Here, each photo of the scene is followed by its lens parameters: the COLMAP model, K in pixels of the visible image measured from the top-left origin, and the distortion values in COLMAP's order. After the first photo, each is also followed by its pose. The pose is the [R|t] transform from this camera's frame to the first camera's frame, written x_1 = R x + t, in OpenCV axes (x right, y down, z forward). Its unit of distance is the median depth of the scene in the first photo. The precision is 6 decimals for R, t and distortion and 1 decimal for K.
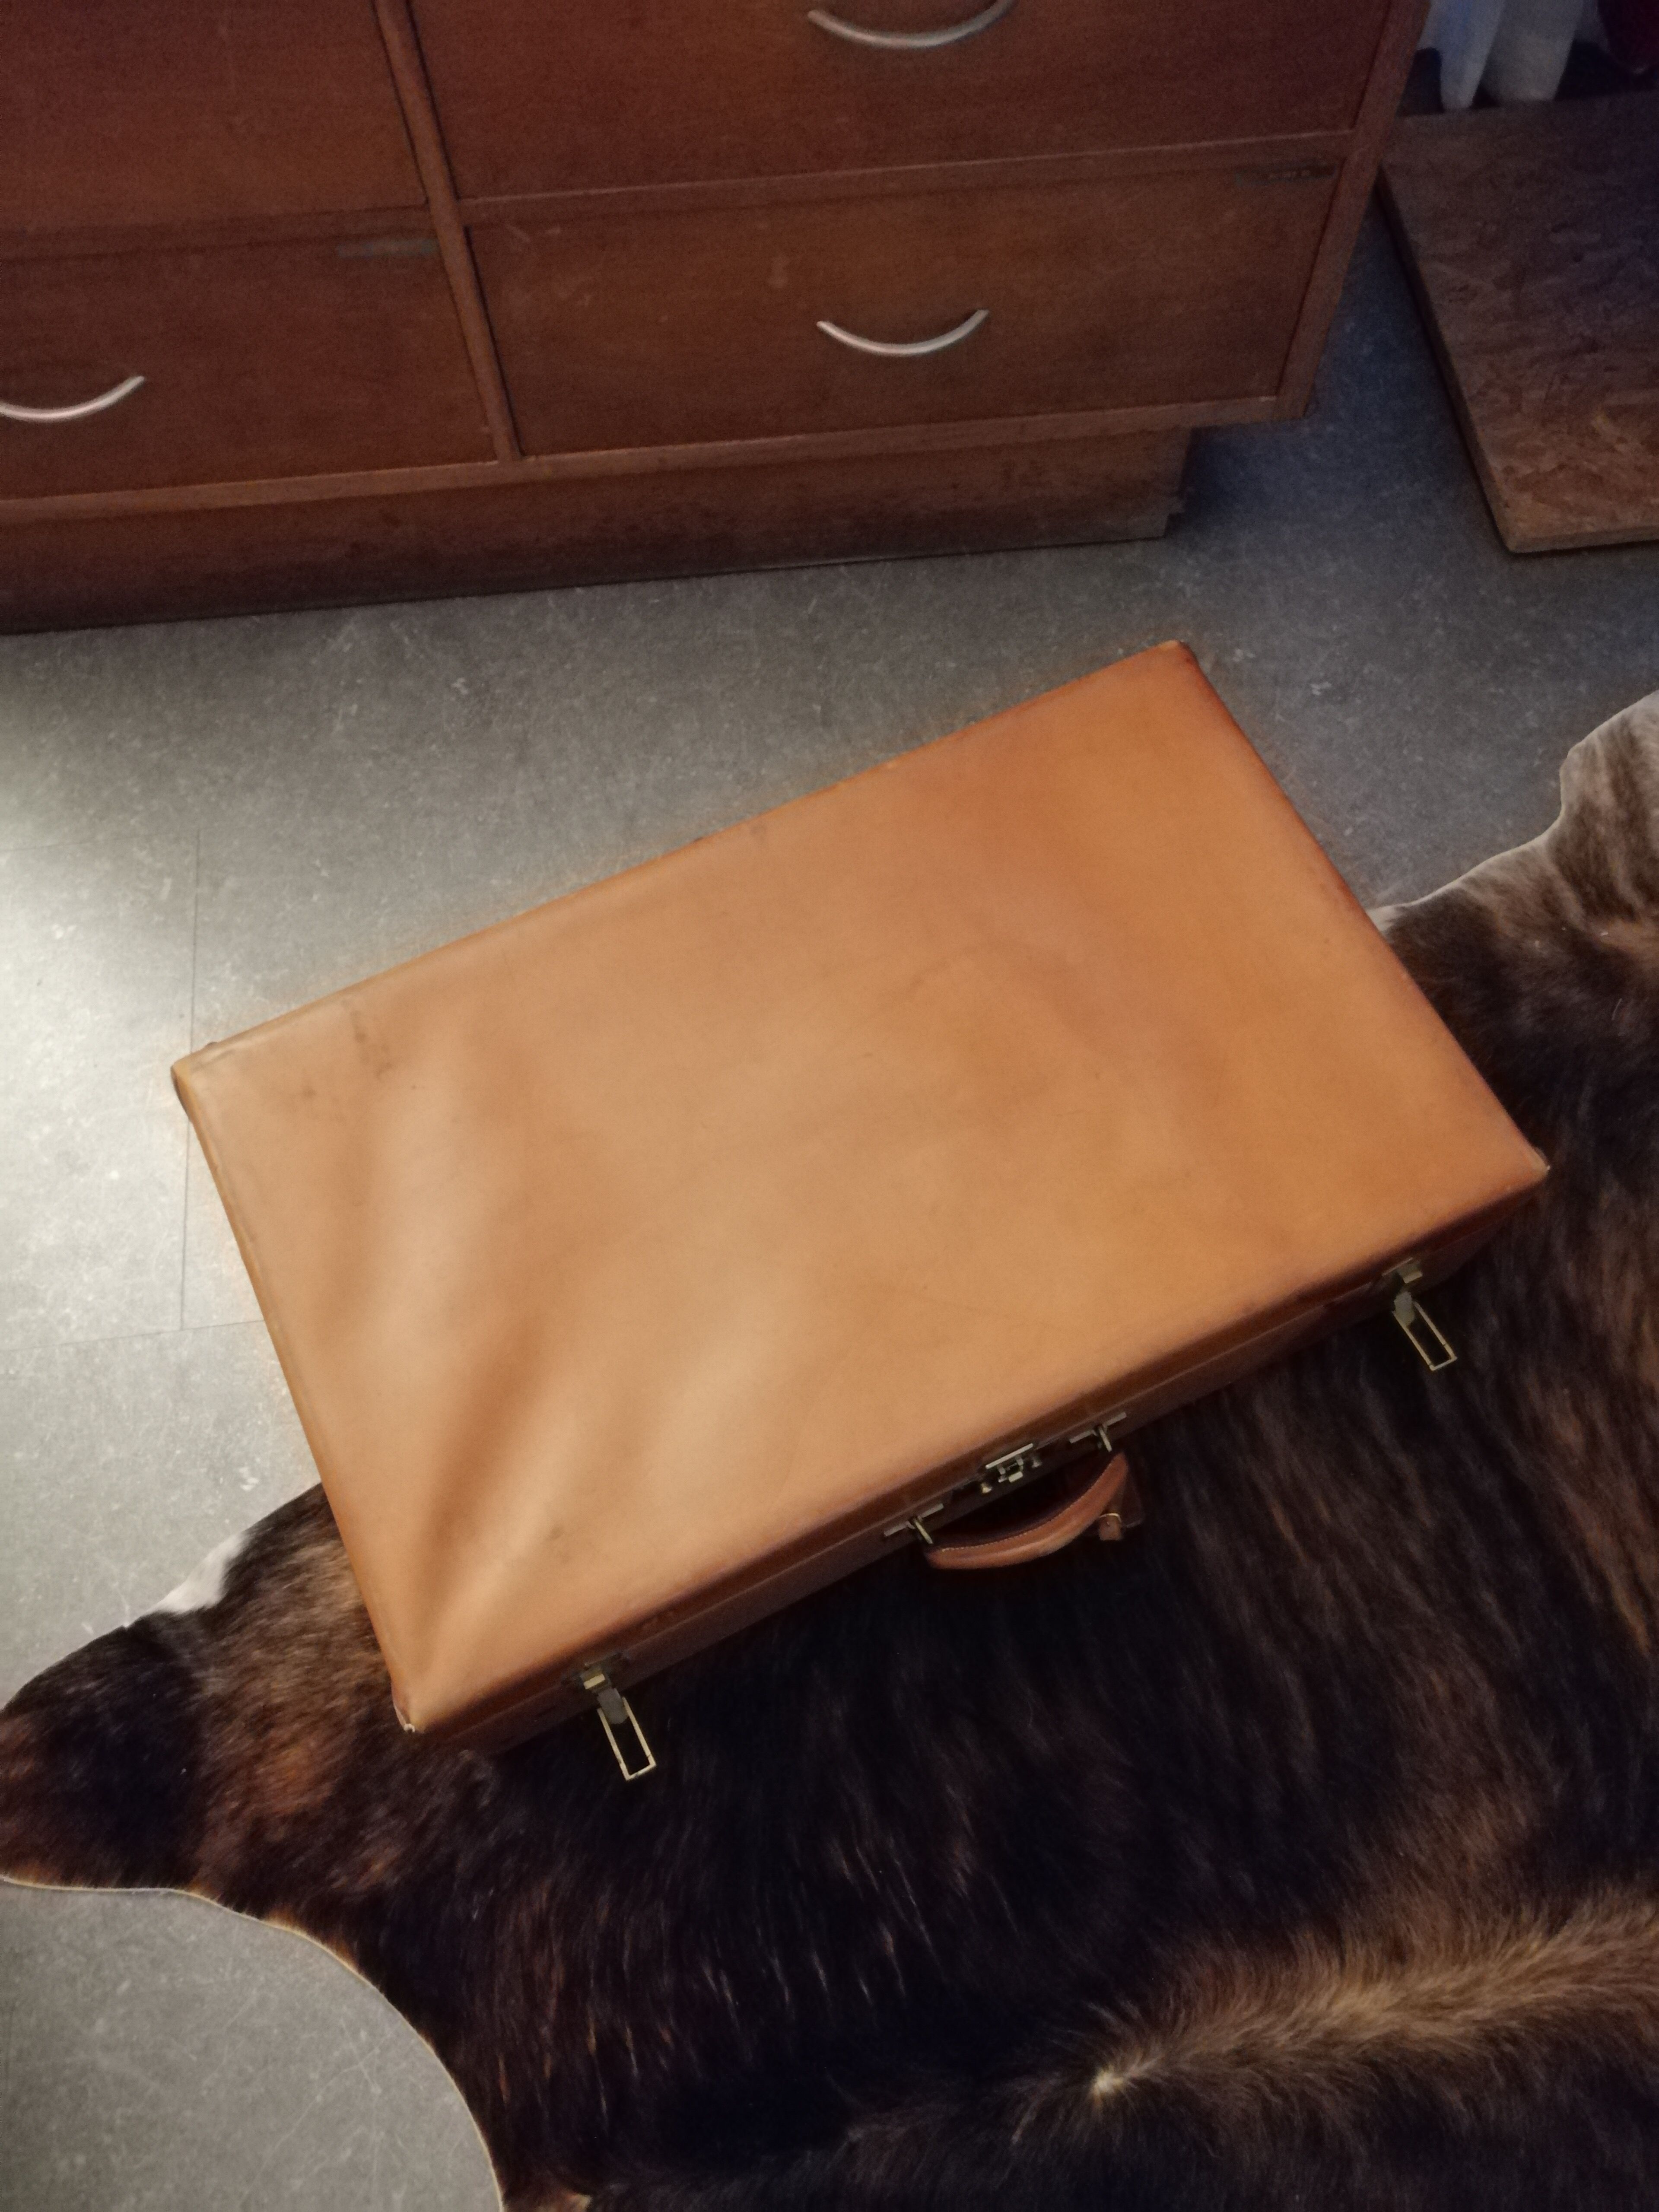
lens RADIAL K [[1708.6, 0, 824.1], [0, 1708.6, 1092.6], [0, 0, 1]] dist [-0.010834, 0.056529]
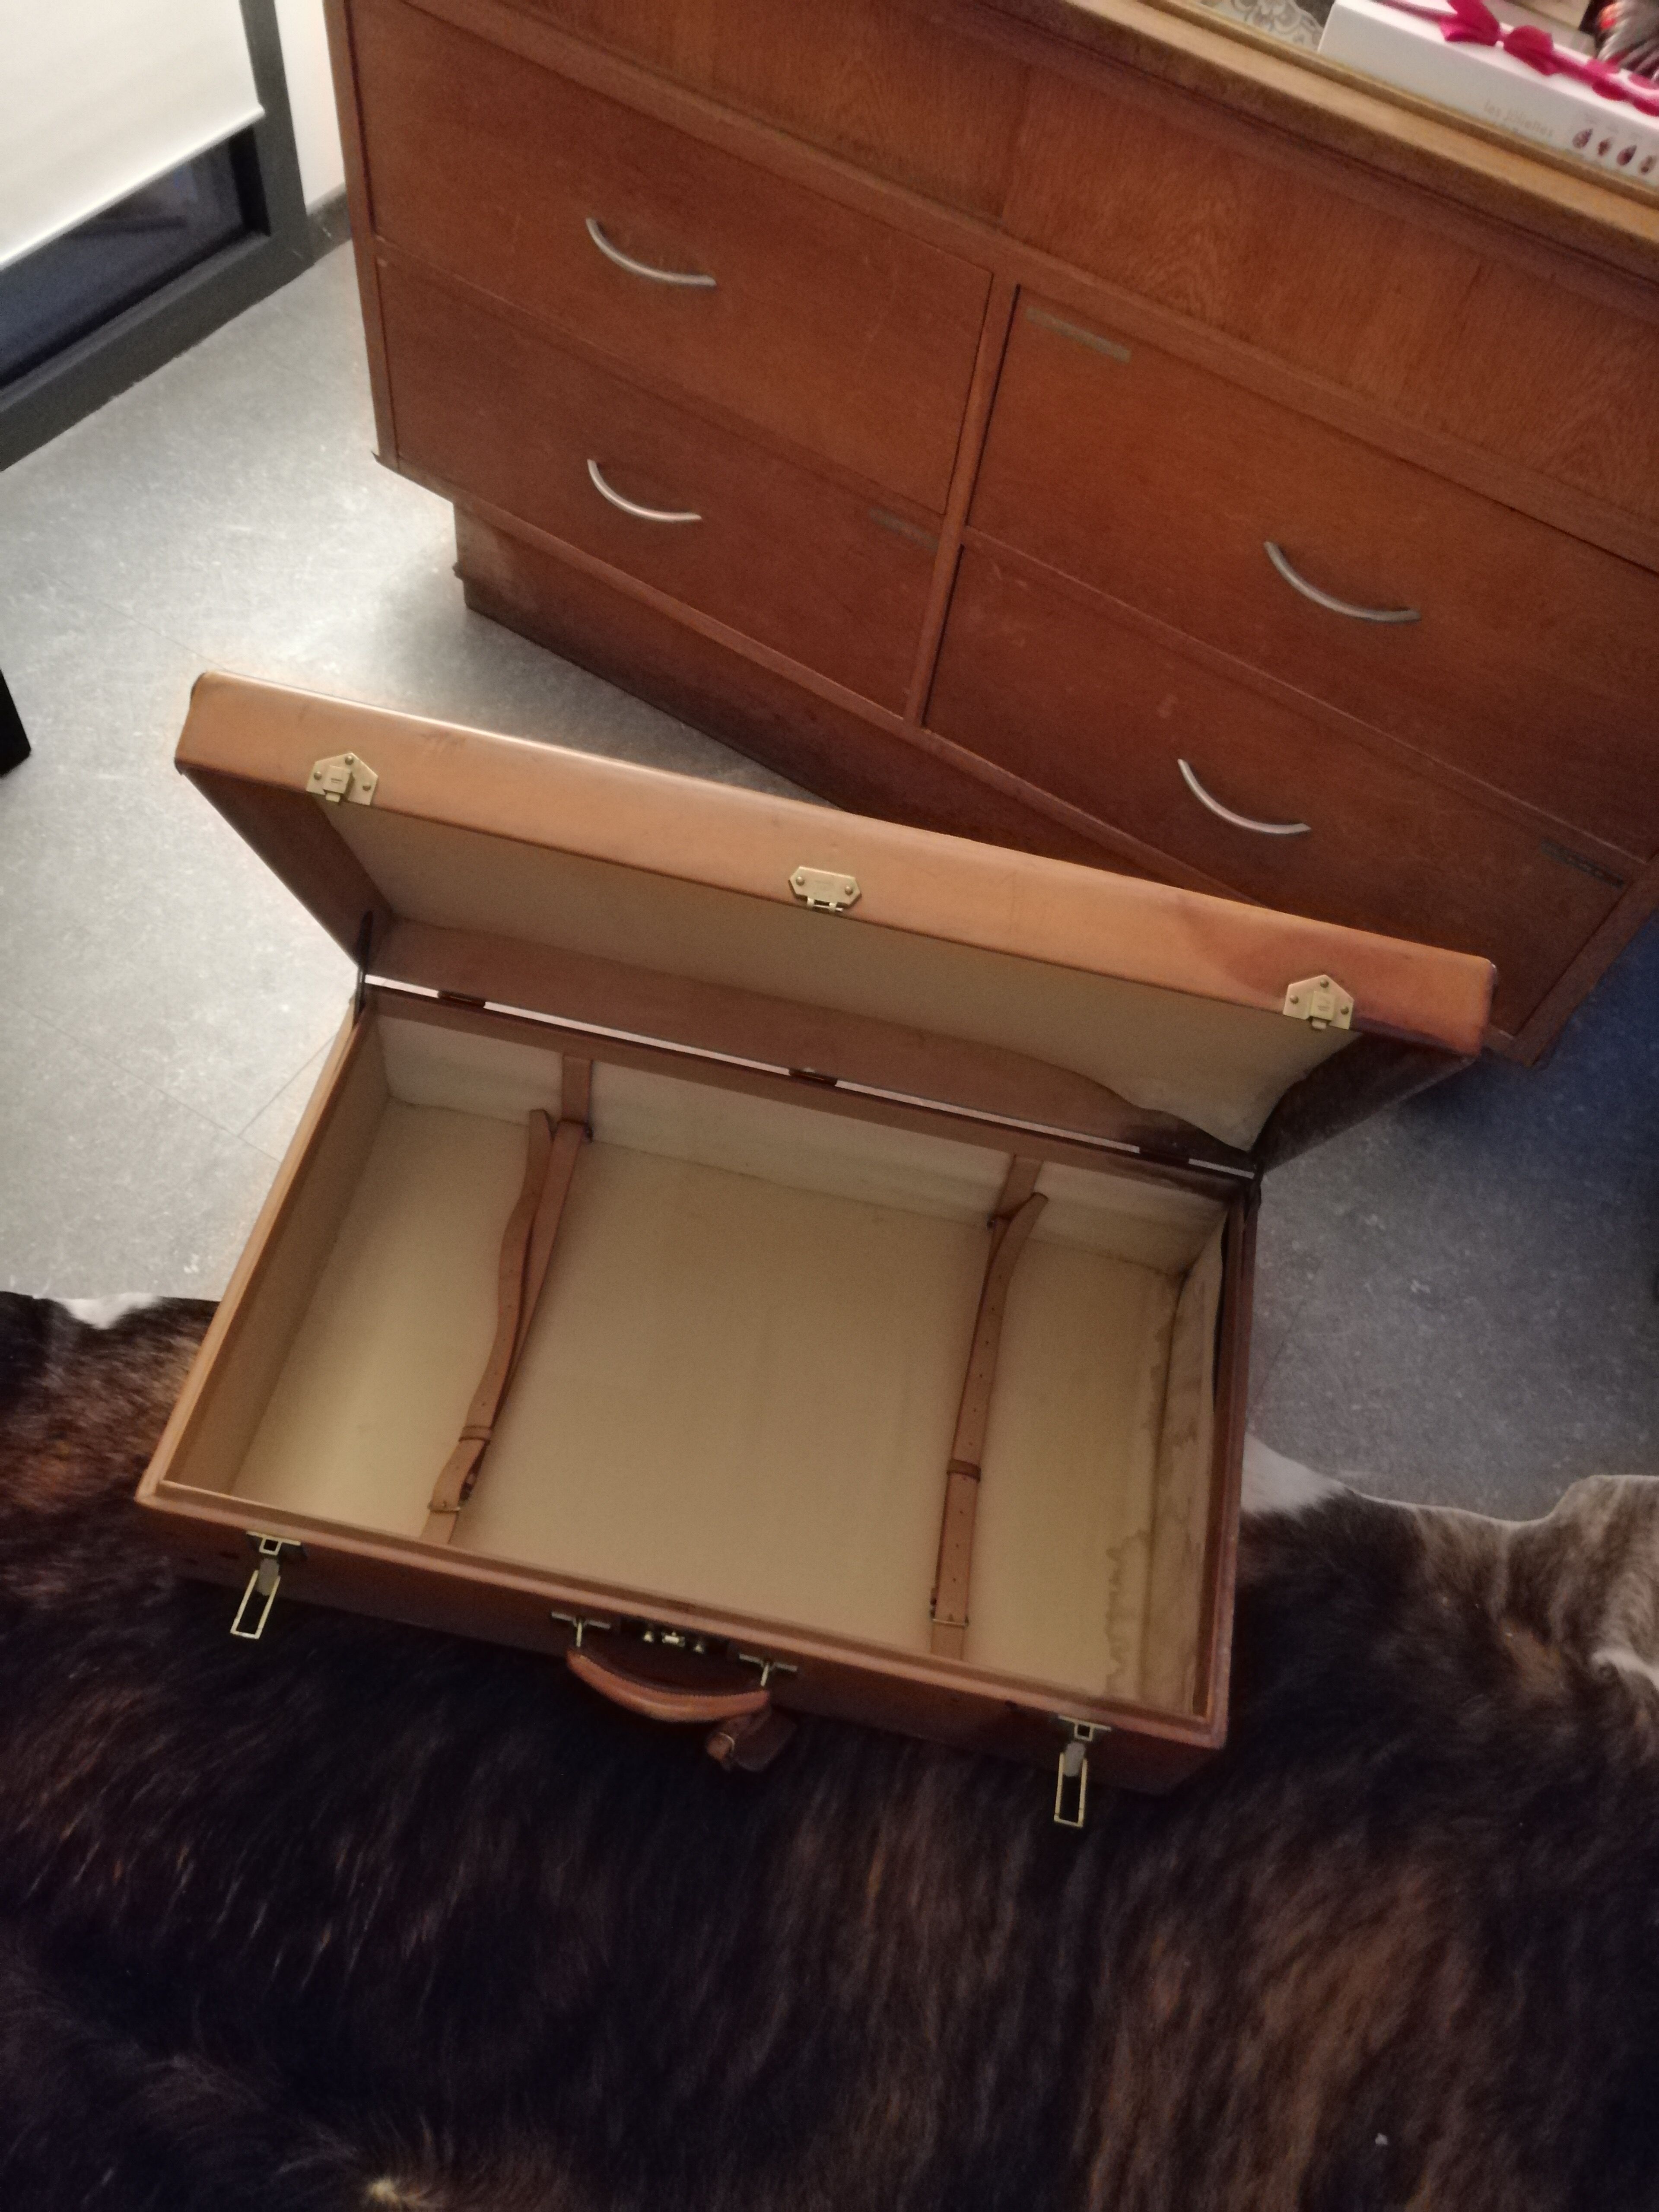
lens RADIAL K [[1708.6, 0, 824.1], [0, 1708.6, 1092.6], [0, 0, 1]] dist [-0.010834, 0.056529]
pose [[0.796041, 0.560464, -0.228470, 0.214764], [-0.594891, 0.794055, -0.124827, 0.022698], [0.111457, 0.235283, 0.965515, -0.110729]]
